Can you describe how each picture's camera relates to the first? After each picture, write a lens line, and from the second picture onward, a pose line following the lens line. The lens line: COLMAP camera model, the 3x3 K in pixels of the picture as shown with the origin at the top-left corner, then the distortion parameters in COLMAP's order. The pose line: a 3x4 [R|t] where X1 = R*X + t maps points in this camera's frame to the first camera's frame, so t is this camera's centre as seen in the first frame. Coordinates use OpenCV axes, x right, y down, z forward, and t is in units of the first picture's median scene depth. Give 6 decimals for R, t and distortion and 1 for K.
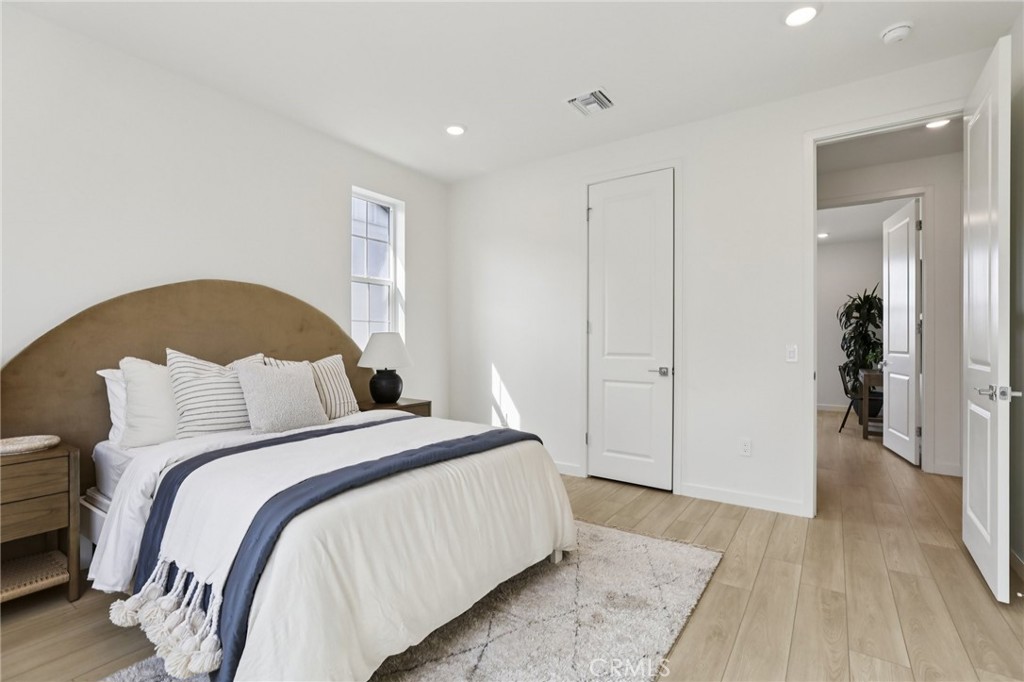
lens RADIAL K [[474.9, 0, 511.2], [0, 474.9, 341.0], [0, 0, 1]] dist [-0.034858, 0.007294]
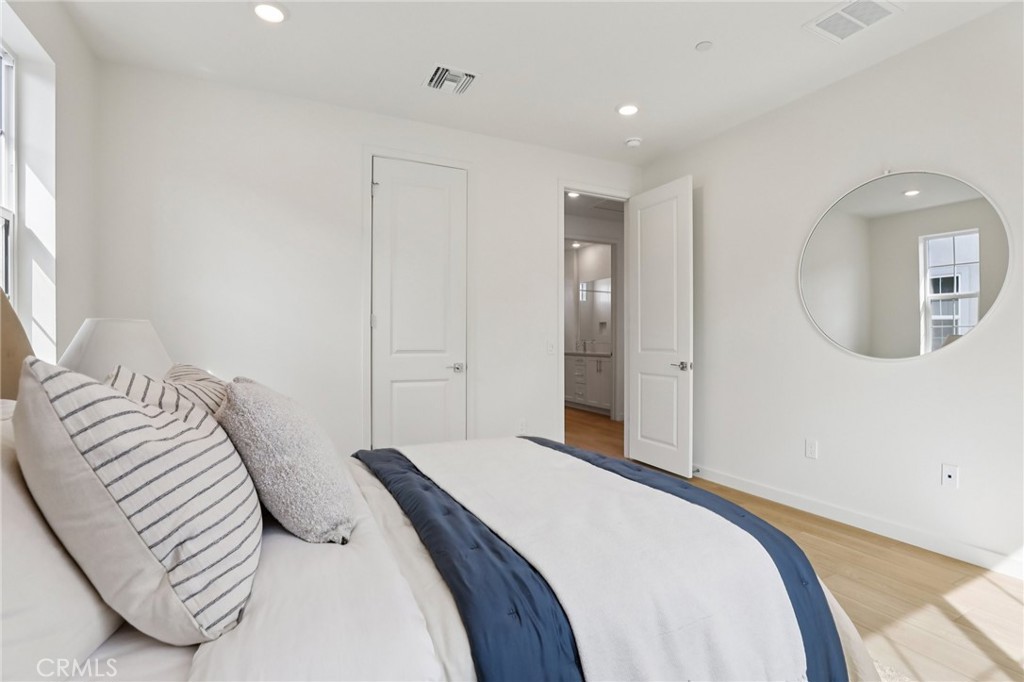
lens RADIAL K [[474.9, 0, 511.6], [0, 474.9, 343.5], [0, 0, 1]] dist [-0.034858, 0.007294]
pose [[0.491837, -0.005009, 0.870673, -0.471310], [0.002698, 0.999987, 0.004228, 0.008529], [-0.870683, 0.000270, 0.491844, 0.369357]]
